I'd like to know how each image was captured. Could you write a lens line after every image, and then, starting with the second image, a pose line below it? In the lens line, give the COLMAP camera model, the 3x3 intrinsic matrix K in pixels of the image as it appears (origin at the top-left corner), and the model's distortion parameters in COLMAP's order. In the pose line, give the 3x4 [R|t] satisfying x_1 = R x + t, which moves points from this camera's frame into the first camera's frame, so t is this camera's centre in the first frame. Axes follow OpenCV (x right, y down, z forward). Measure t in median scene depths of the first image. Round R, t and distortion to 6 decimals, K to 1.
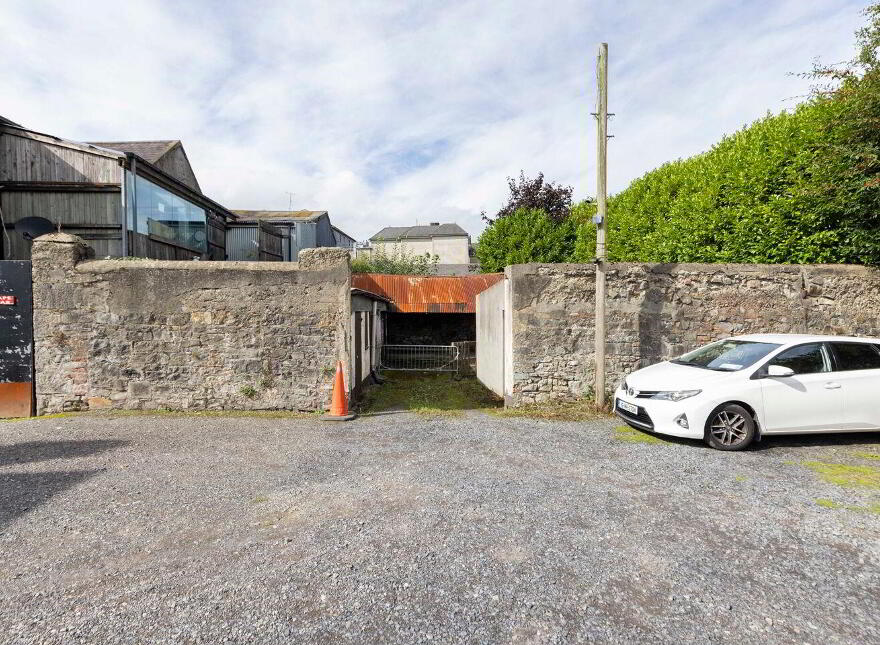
lens RADIAL K [[431.4, 0, 438.7], [0, 431.4, 319.2], [0, 0, 1]] dist [0.009397, -0.002240]
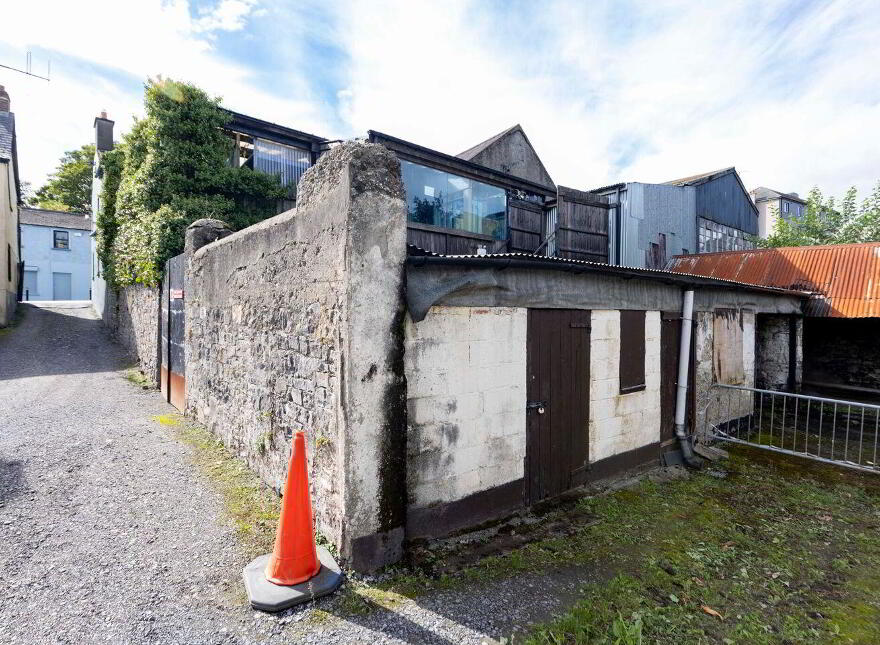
lens RADIAL K [[431.4, 0, 442.4], [0, 431.4, 317.1], [0, 0, 1]] dist [0.009397, -0.002240]
pose [[0.569940, 0.016771, -0.821515, 0.088077], [-0.028213, 0.999602, 0.000833, -0.004756], [0.821202, 0.022702, 0.570186, 0.497909]]
